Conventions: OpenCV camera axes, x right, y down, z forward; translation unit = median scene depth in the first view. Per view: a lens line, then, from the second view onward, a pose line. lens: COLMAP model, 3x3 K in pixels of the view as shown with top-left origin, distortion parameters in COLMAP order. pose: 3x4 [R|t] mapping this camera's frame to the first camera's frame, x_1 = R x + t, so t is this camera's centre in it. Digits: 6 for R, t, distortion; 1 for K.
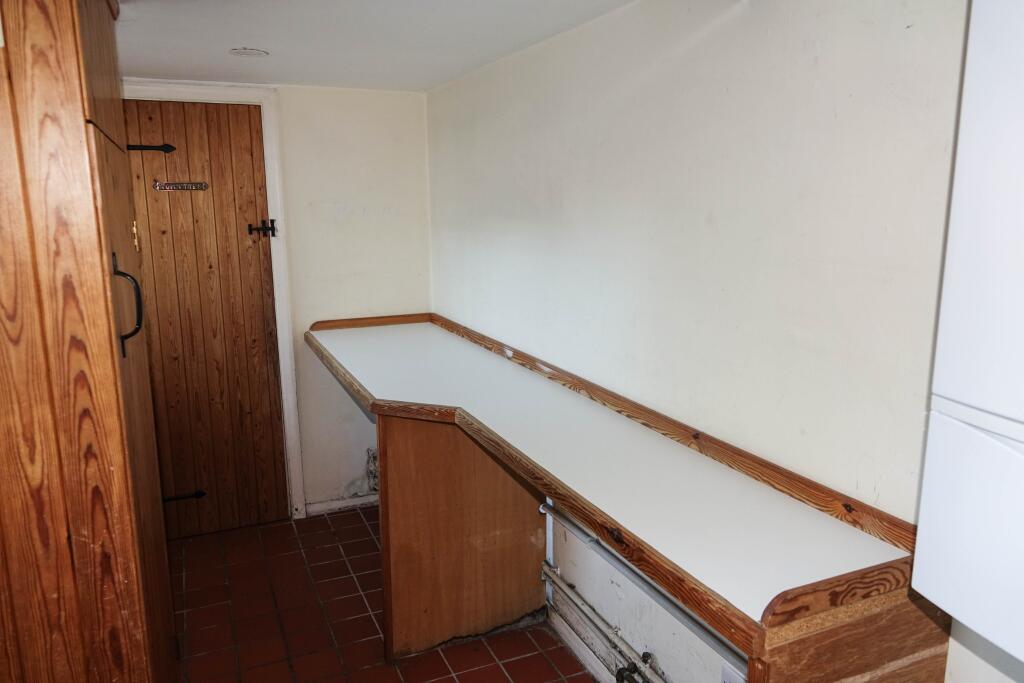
lens RADIAL K [[745.9, 0, 511.6], [0, 745.9, 340.2], [0, 0, 1]] dist [0.000788, 0.001106]
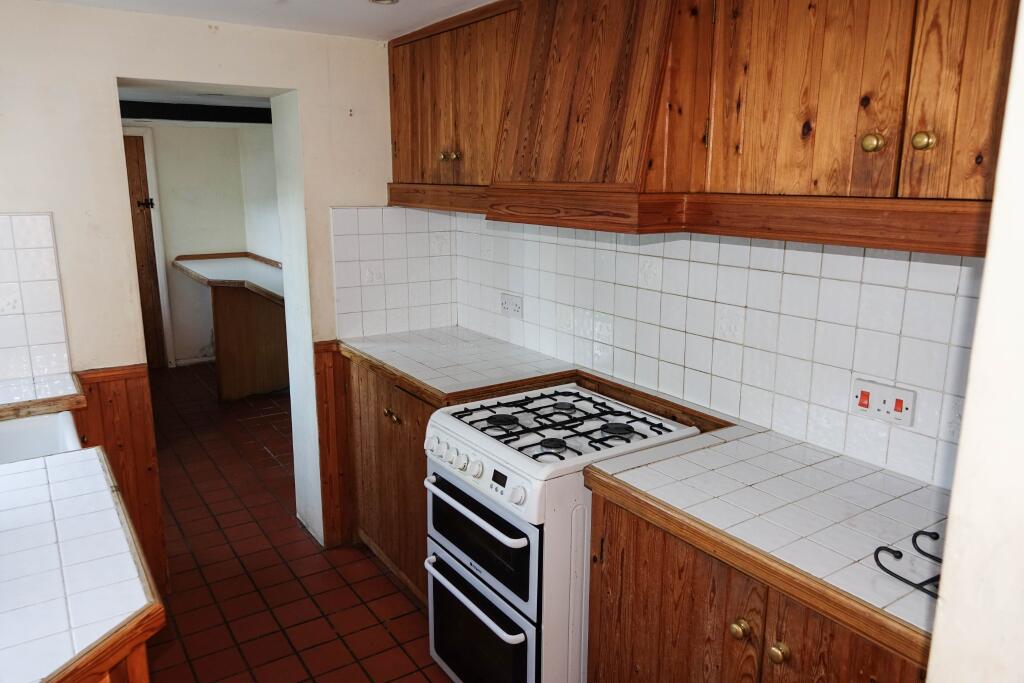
lens RADIAL K [[745.9, 0, 512.6], [0, 745.9, 341.9], [0, 0, 1]] dist [0.000788, 0.001106]
pose [[0.985625, -0.027457, 0.166701, 0.232259], [0.025090, 0.999552, 0.016291, 0.178313], [-0.167074, -0.011874, 0.985873, -0.935792]]
